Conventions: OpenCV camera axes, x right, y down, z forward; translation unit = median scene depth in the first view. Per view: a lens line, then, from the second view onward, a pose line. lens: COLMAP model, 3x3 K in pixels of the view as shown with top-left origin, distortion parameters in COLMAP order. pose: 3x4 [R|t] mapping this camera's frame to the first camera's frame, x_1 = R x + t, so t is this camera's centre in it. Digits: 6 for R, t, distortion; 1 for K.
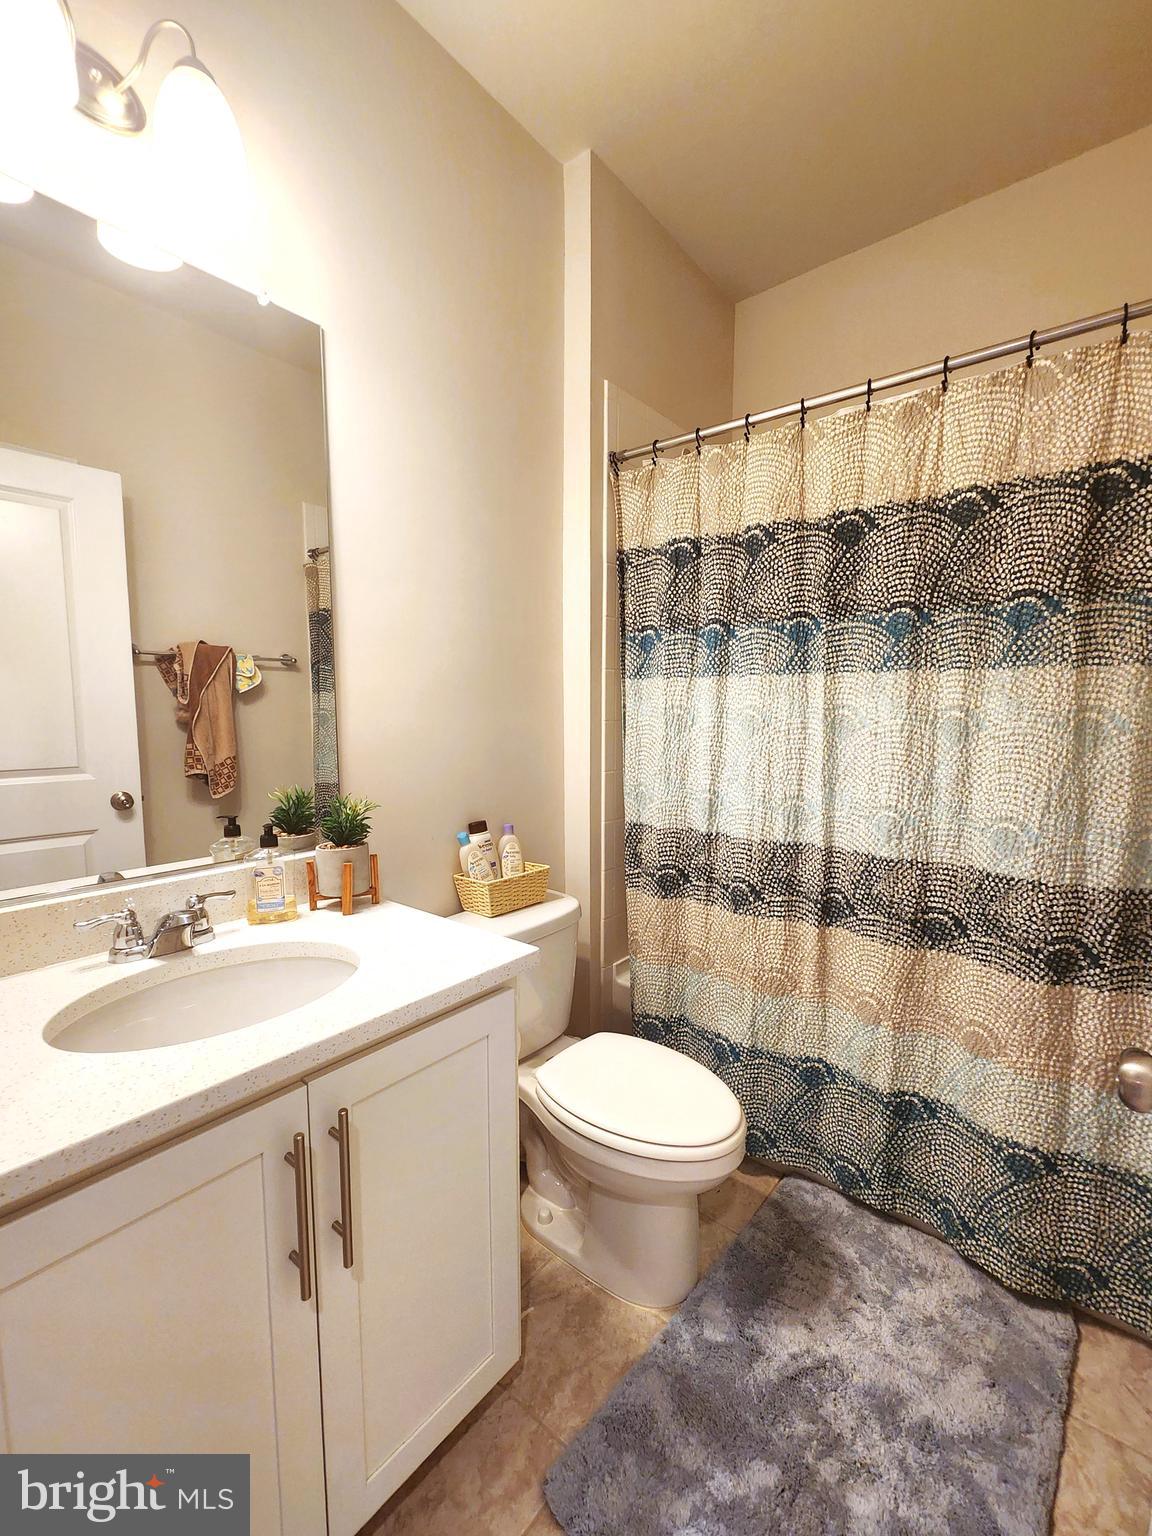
lens RADIAL K [[626.2, 0, 576.5], [0, 626.2, 767.9], [0, 0, 1]] dist [-0.003610, 0.000031]
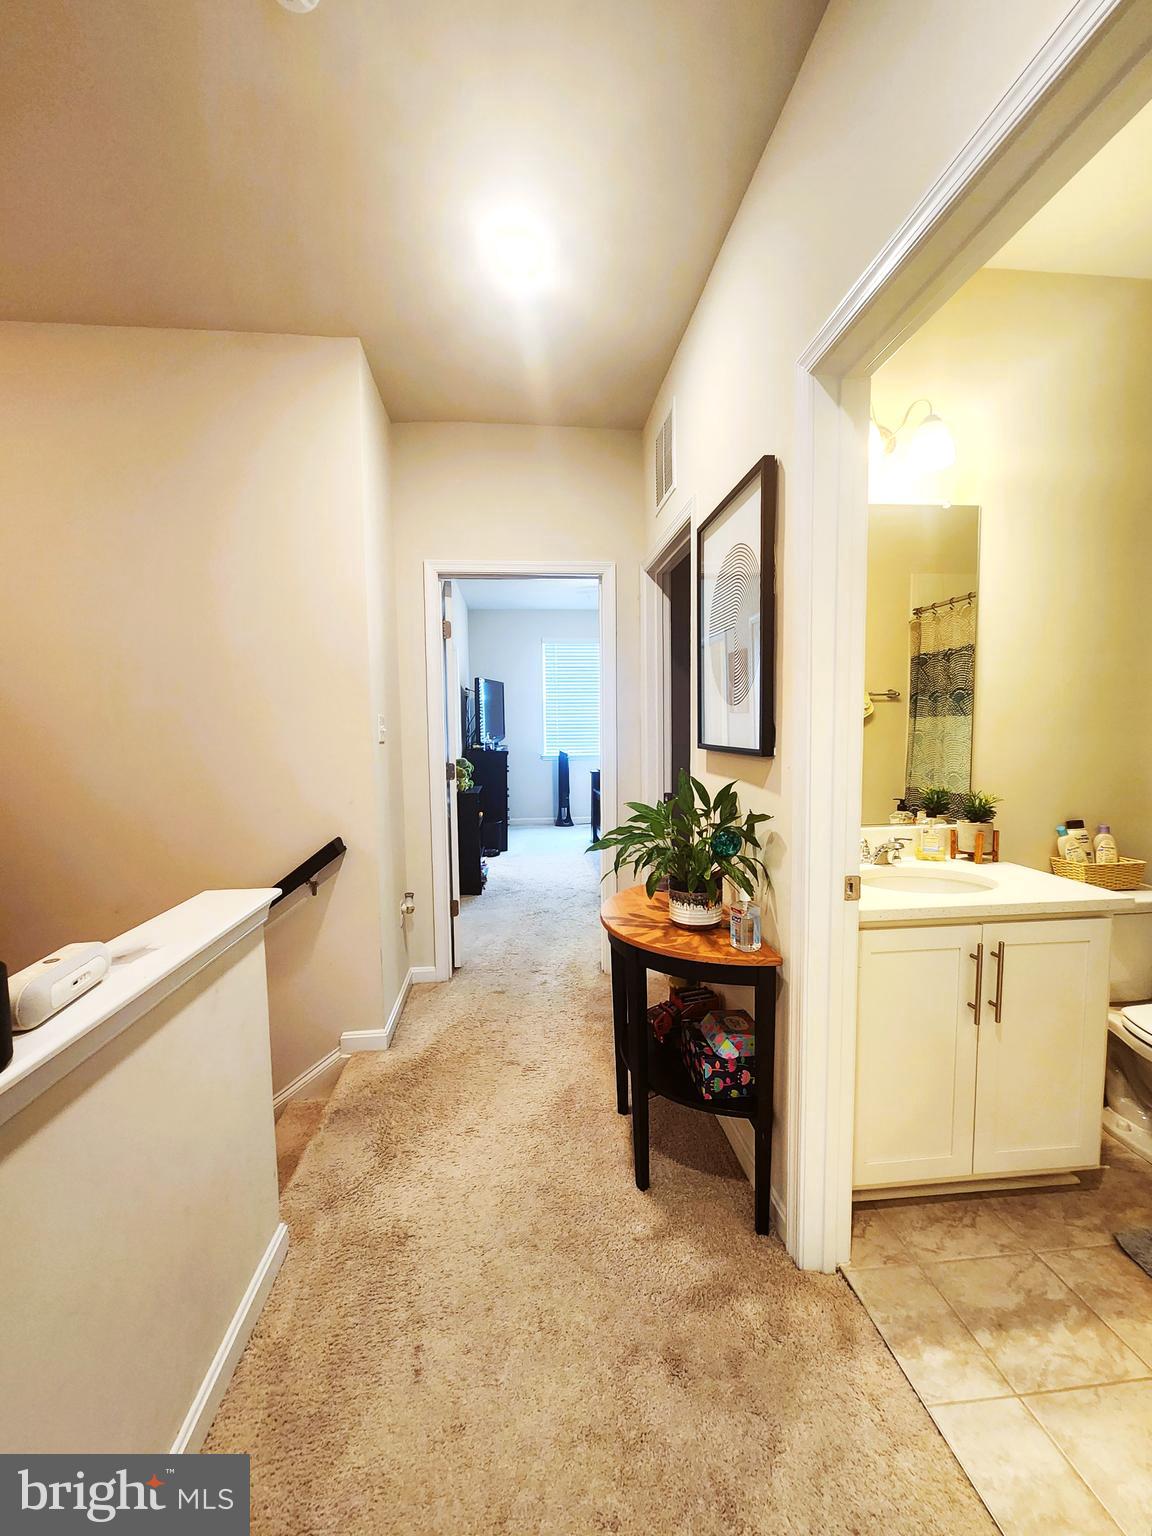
lens RADIAL K [[626.2, 0, 571.5], [0, 626.2, 771.7], [0, 0, 1]] dist [-0.003610, 0.000031]
pose [[0.702814, 0.046711, -0.709839, 0.035460], [-0.050953, 0.998584, 0.015264, 0.020862], [0.709547, 0.025441, 0.704199, -0.882399]]
